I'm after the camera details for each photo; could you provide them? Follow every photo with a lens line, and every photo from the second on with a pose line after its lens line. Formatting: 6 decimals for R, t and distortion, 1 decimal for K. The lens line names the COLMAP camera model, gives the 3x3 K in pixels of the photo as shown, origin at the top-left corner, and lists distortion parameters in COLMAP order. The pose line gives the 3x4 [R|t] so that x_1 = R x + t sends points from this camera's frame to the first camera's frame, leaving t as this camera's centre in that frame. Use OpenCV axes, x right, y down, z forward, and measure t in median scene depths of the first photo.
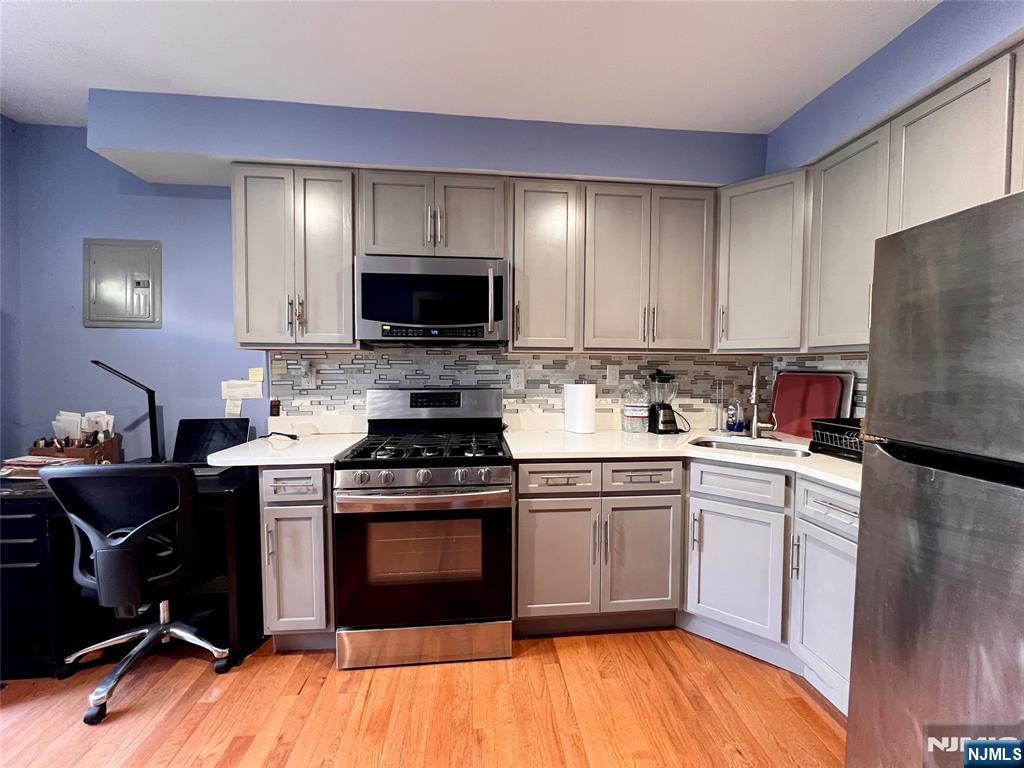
lens RADIAL K [[408.0, 0, 511.0], [0, 408.0, 384.1], [0, 0, 1]] dist [-0.000227, -0.000139]
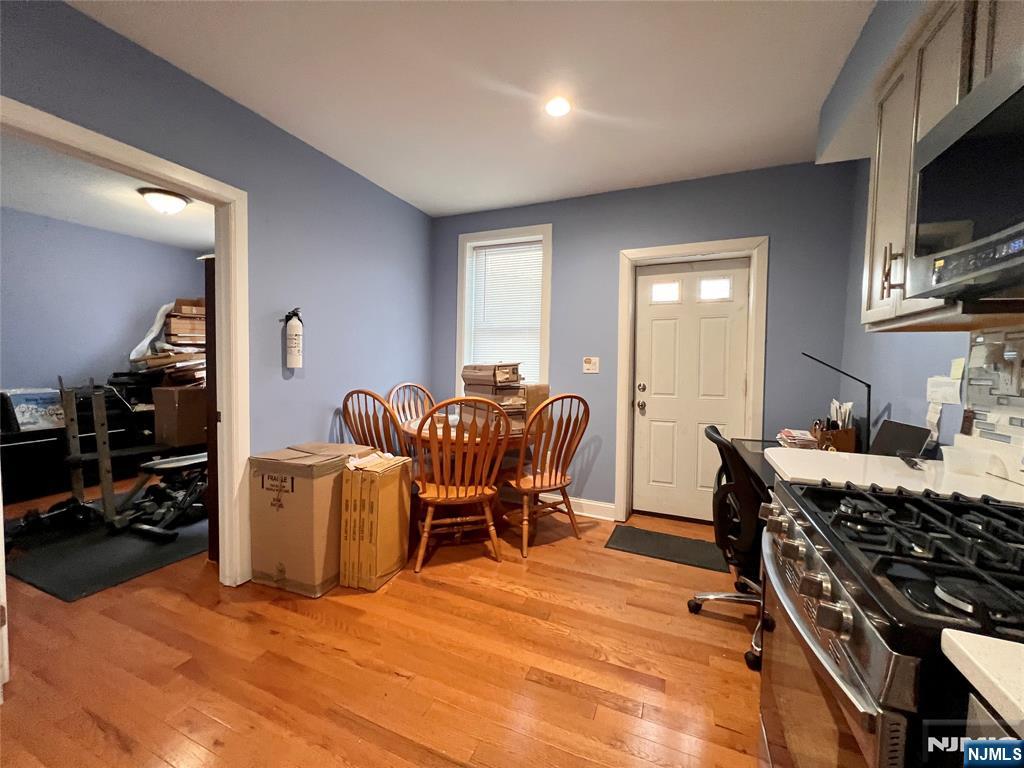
lens RADIAL K [[408.0, 0, 511.7], [0, 408.0, 380.6], [0, 0, 1]] dist [-0.000227, -0.000139]
pose [[-0.472161, 0.026534, -0.881113, 0.334417], [-0.049325, 0.997186, 0.056461, -0.006089], [0.880131, 0.070119, -0.469523, 0.736100]]
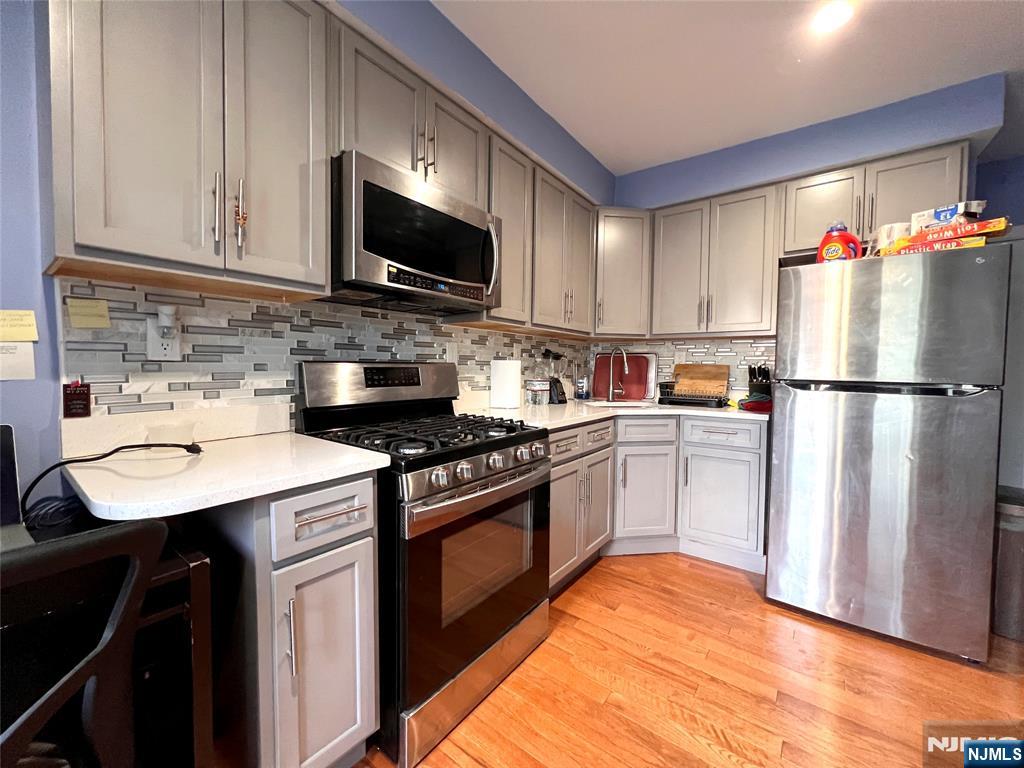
lens RADIAL K [[408.0, 0, 509.2], [0, 408.0, 383.7], [0, 0, 1]] dist [-0.000227, -0.000139]
pose [[0.679653, -0.026555, 0.733053, -0.639536], [0.021395, 0.999637, 0.016376, 0.047278], [-0.733222, 0.004554, 0.679974, 0.347038]]
